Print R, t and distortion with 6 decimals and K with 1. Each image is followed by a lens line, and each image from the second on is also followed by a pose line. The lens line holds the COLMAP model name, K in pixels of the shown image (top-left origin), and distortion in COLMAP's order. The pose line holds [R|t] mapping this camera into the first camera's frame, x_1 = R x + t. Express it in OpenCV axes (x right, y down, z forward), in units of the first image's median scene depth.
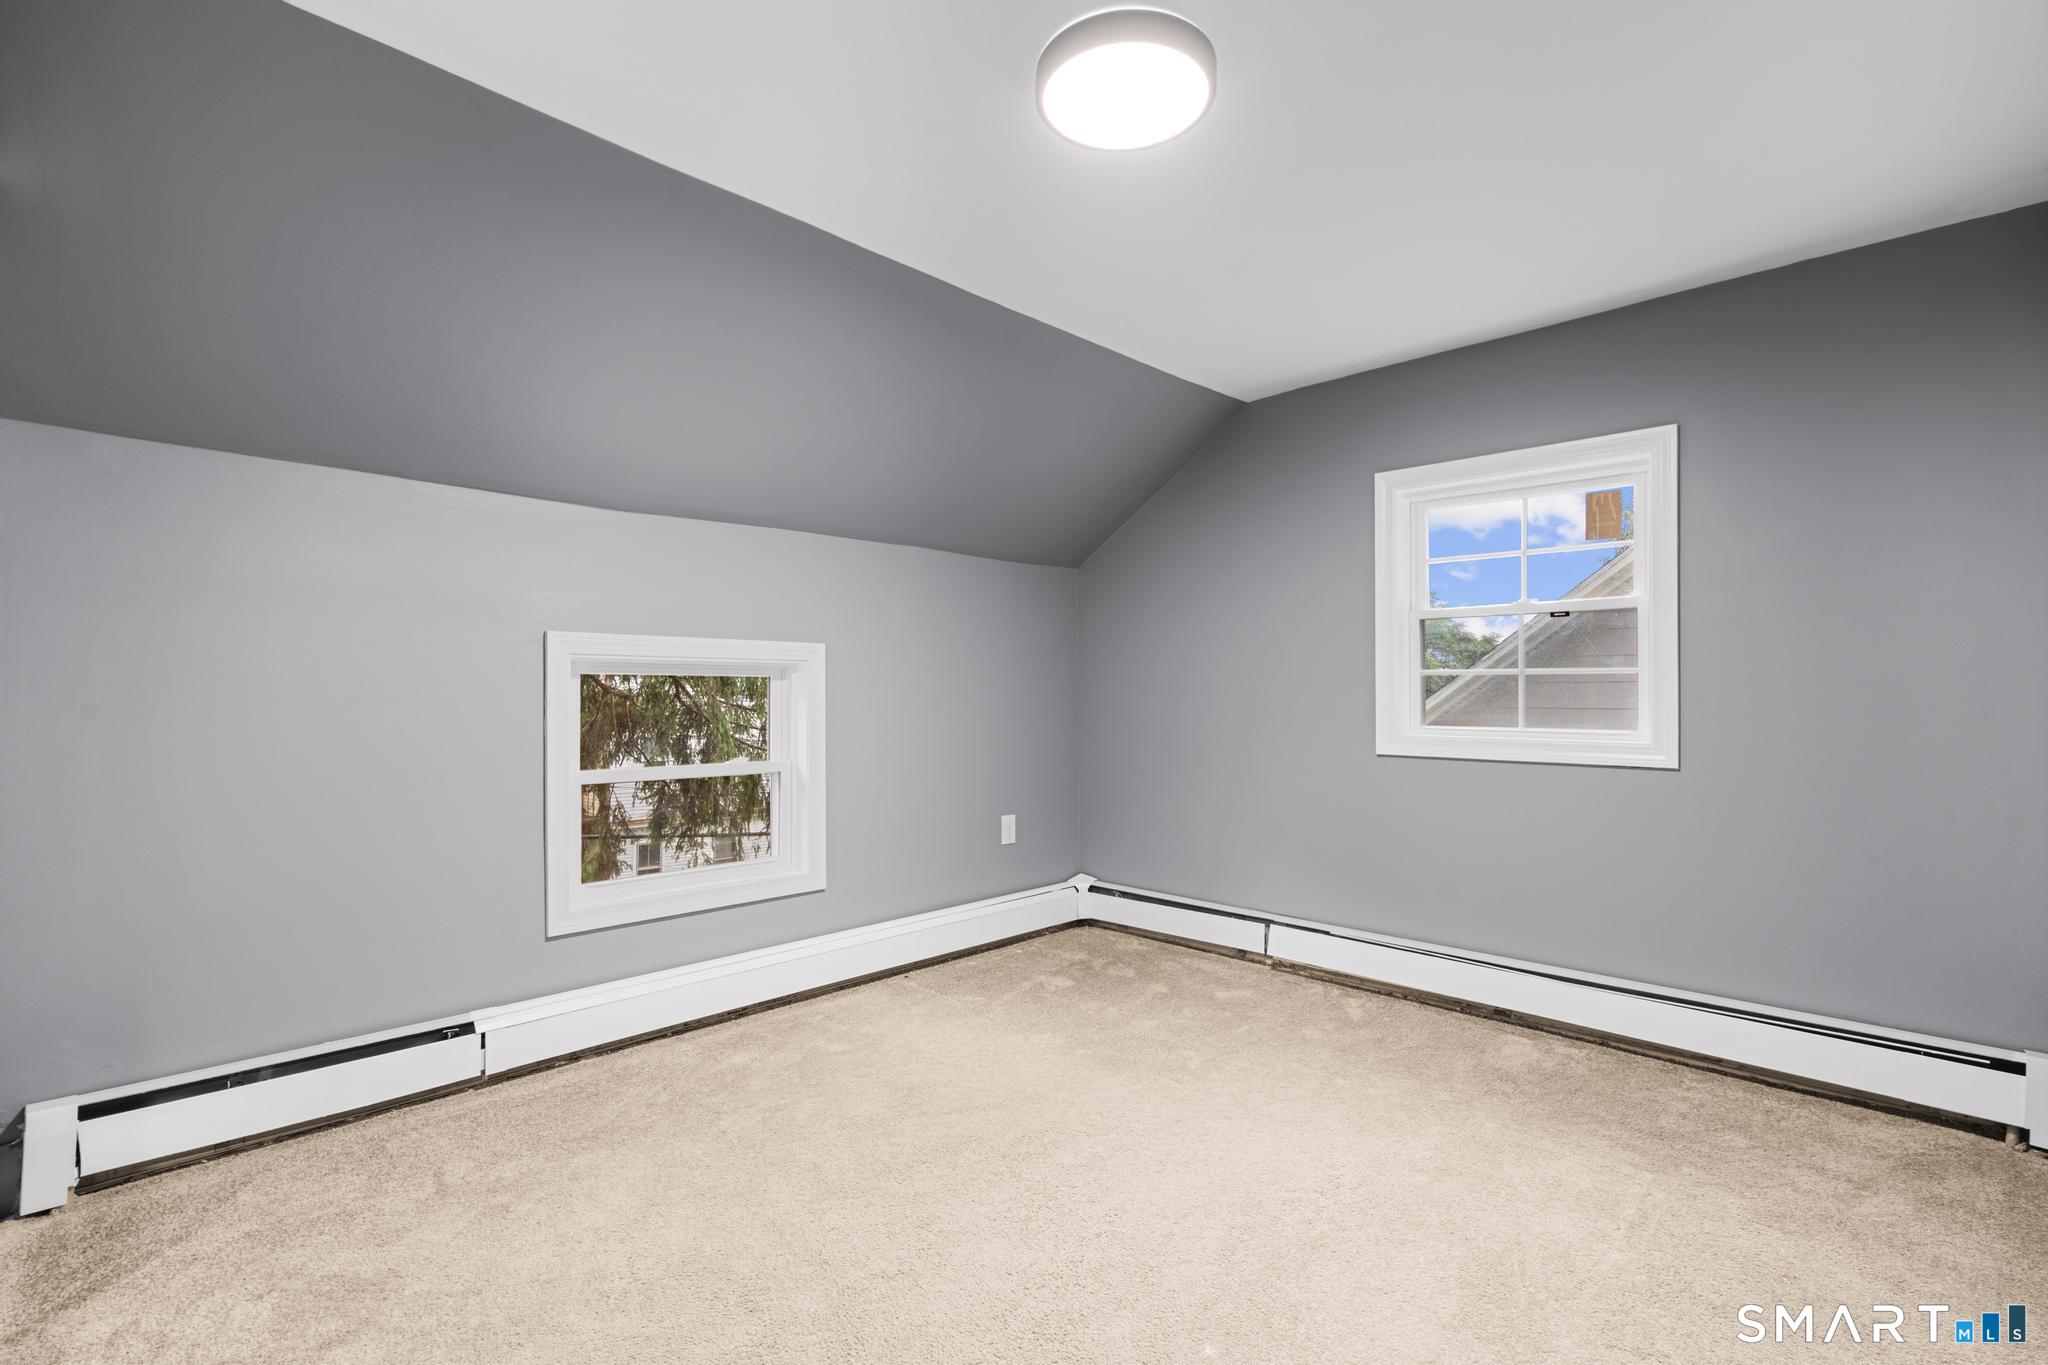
lens RADIAL K [[918.6, 0, 1024.4], [0, 918.6, 689.2], [0, 0, 1]] dist [-0.008851, 0.004777]
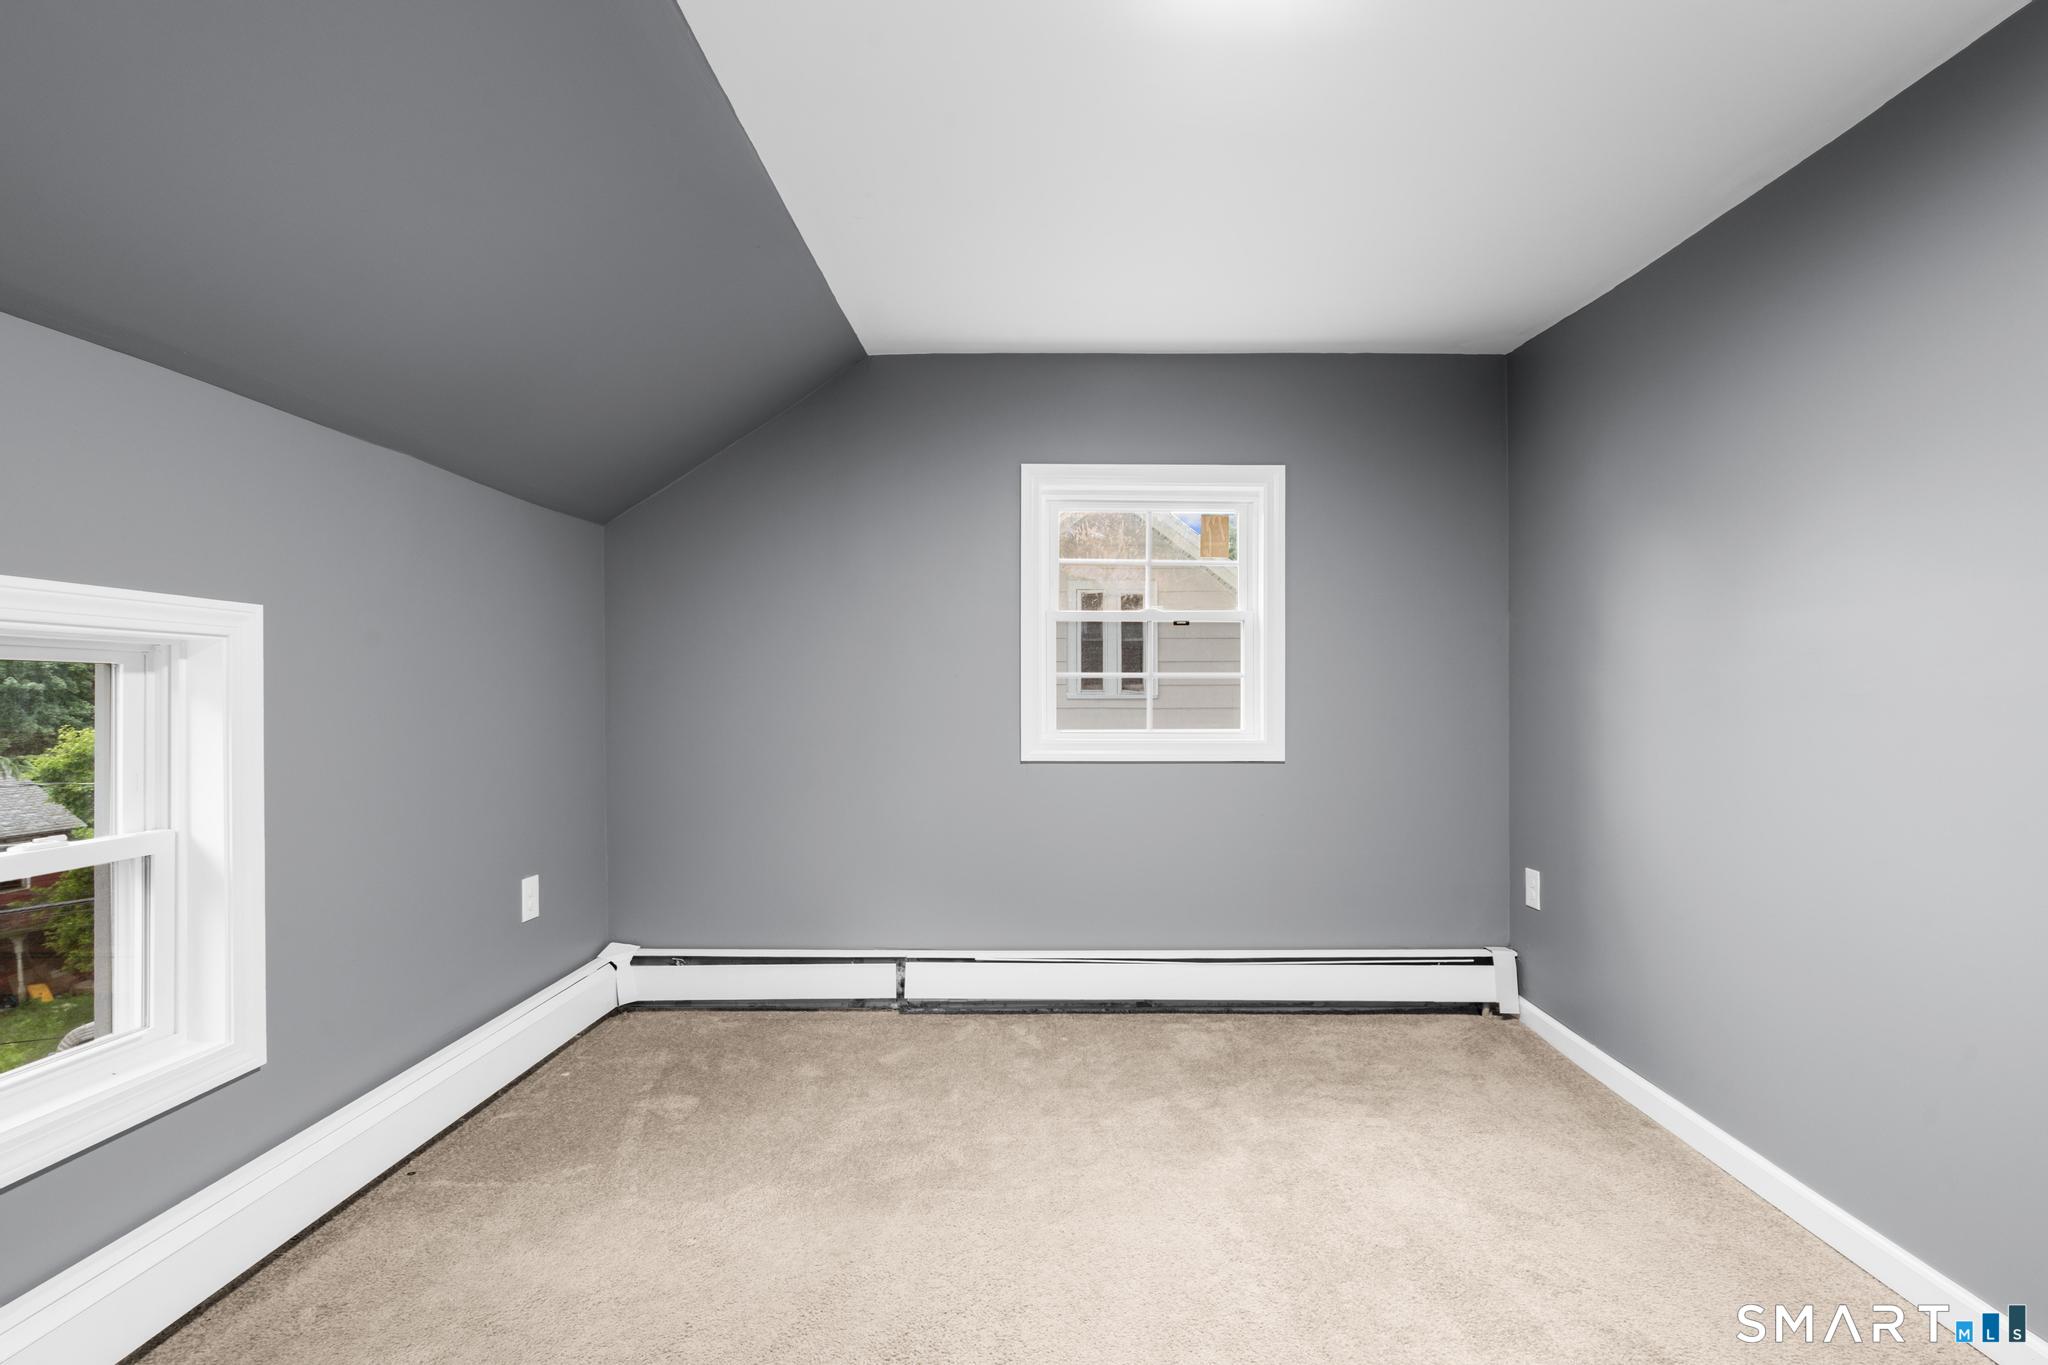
lens RADIAL K [[918.6, 0, 1024.4], [0, 918.6, 689.2], [0, 0, 1]] dist [-0.008851, 0.004777]
pose [[0.718651, 0.004704, 0.695355, -0.291500], [-0.001343, 0.999985, -0.005377, 0.001954], [-0.695369, 0.002931, 0.718647, 0.334552]]
